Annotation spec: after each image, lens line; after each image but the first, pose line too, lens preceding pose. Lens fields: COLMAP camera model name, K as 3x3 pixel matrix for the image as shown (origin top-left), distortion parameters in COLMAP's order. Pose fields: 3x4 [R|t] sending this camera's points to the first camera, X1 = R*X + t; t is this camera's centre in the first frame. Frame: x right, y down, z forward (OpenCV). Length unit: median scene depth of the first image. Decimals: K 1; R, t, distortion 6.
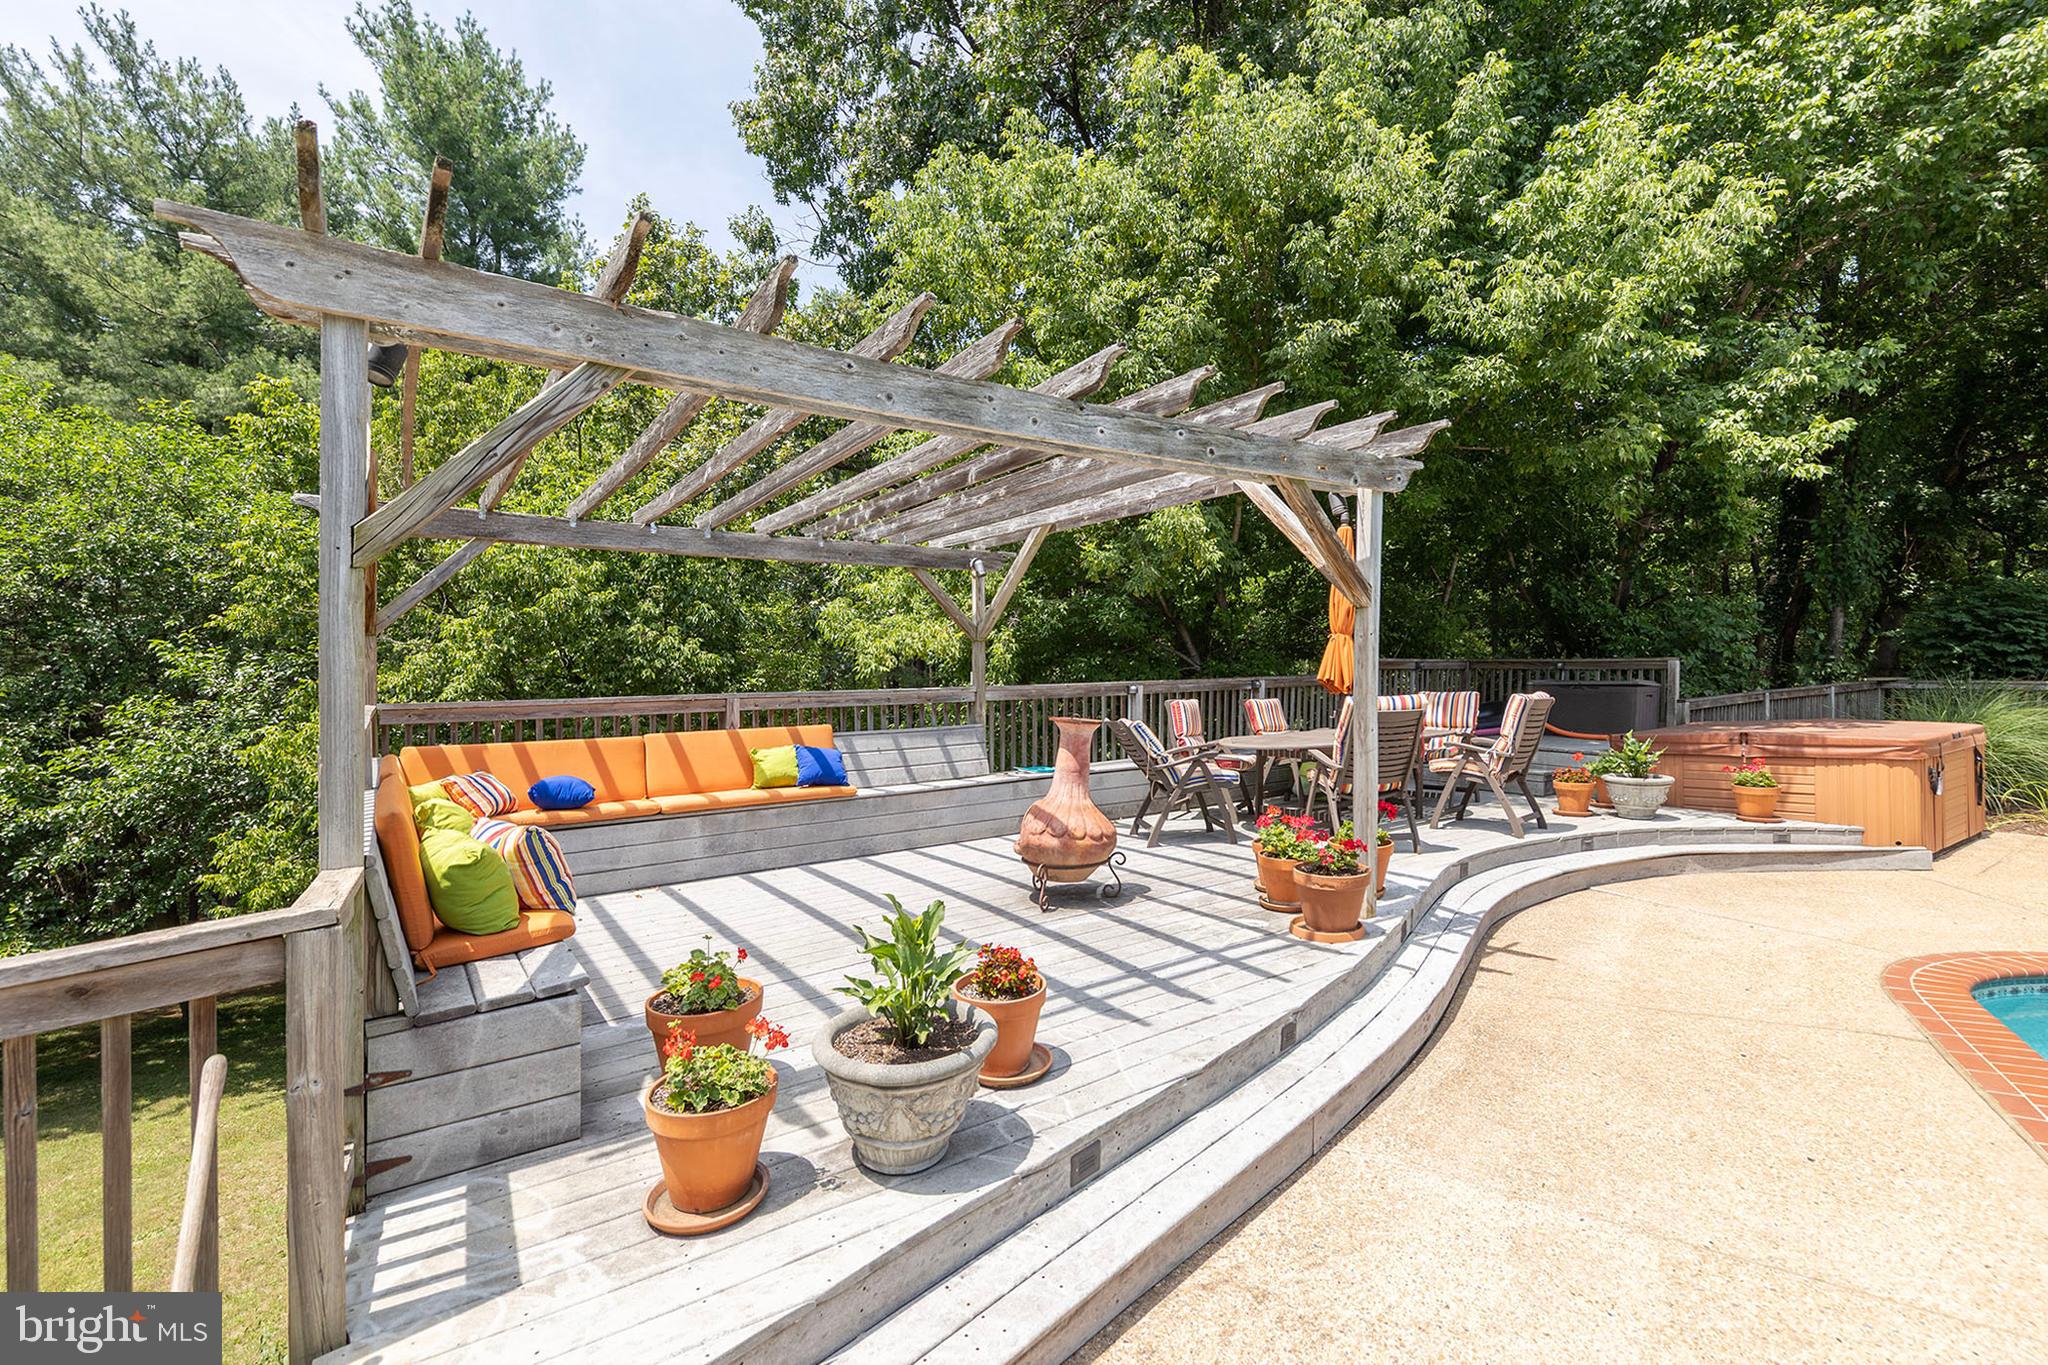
lens RADIAL K [[875.2, 0, 1032.3], [0, 875.2, 727.3], [0, 0, 1]] dist [0.011642, -0.003517]
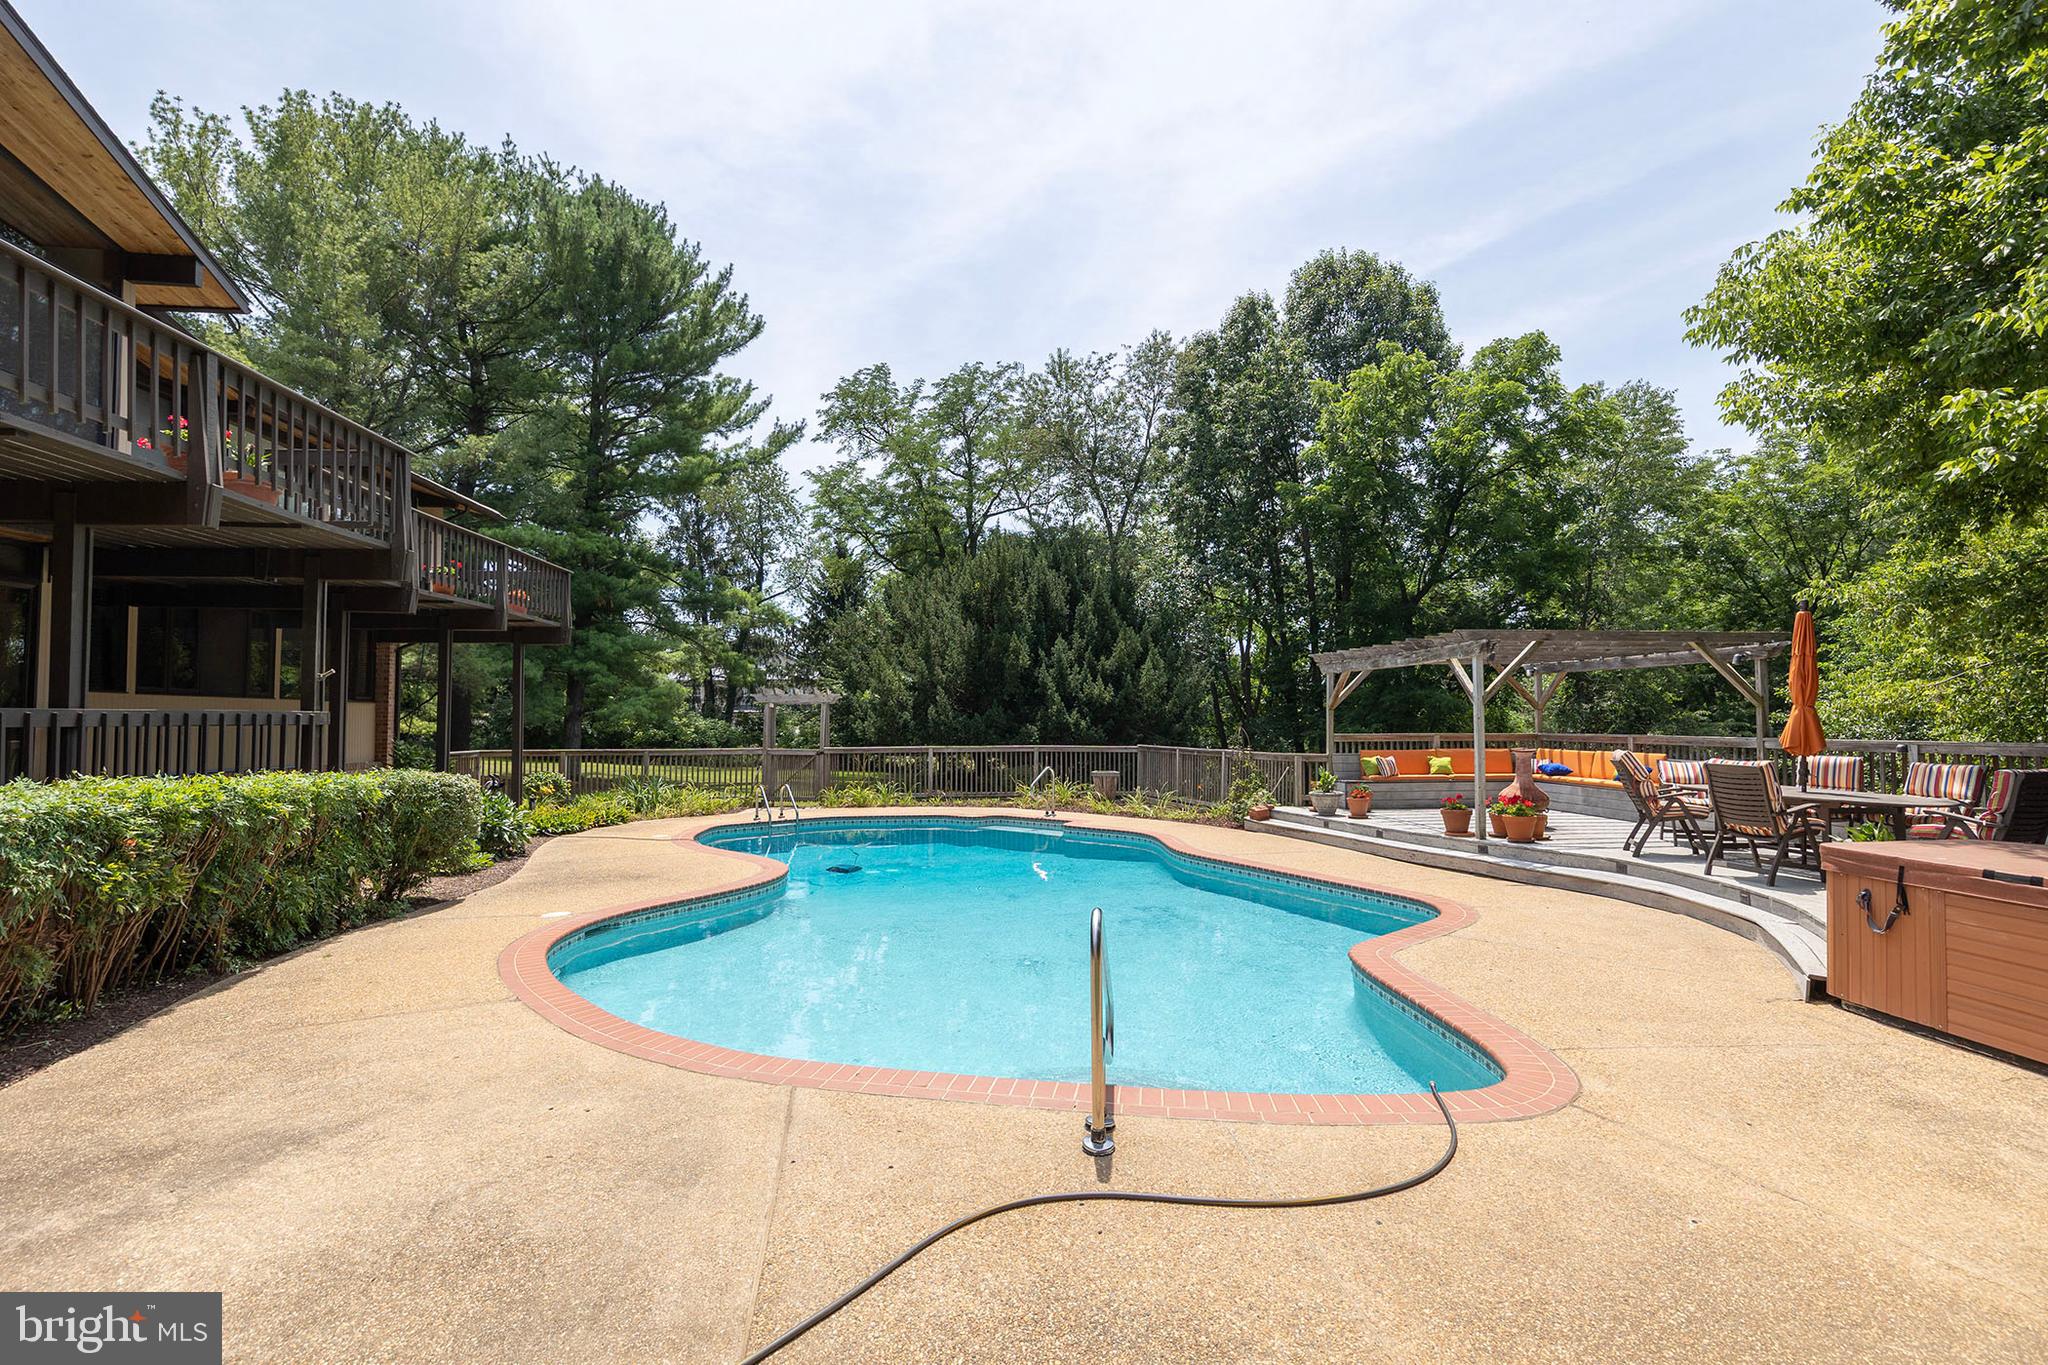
lens RADIAL K [[897.0, 0, 1031.8], [0, 897.0, 697.3], [0, 0, 1]] dist [0.008424, -0.000393]
pose [[-0.480242, -0.004282, -0.877125, 2.407247], [-0.046763, 0.998691, 0.020729, -0.116146], [0.875888, 0.050972, -0.479814, 0.870305]]
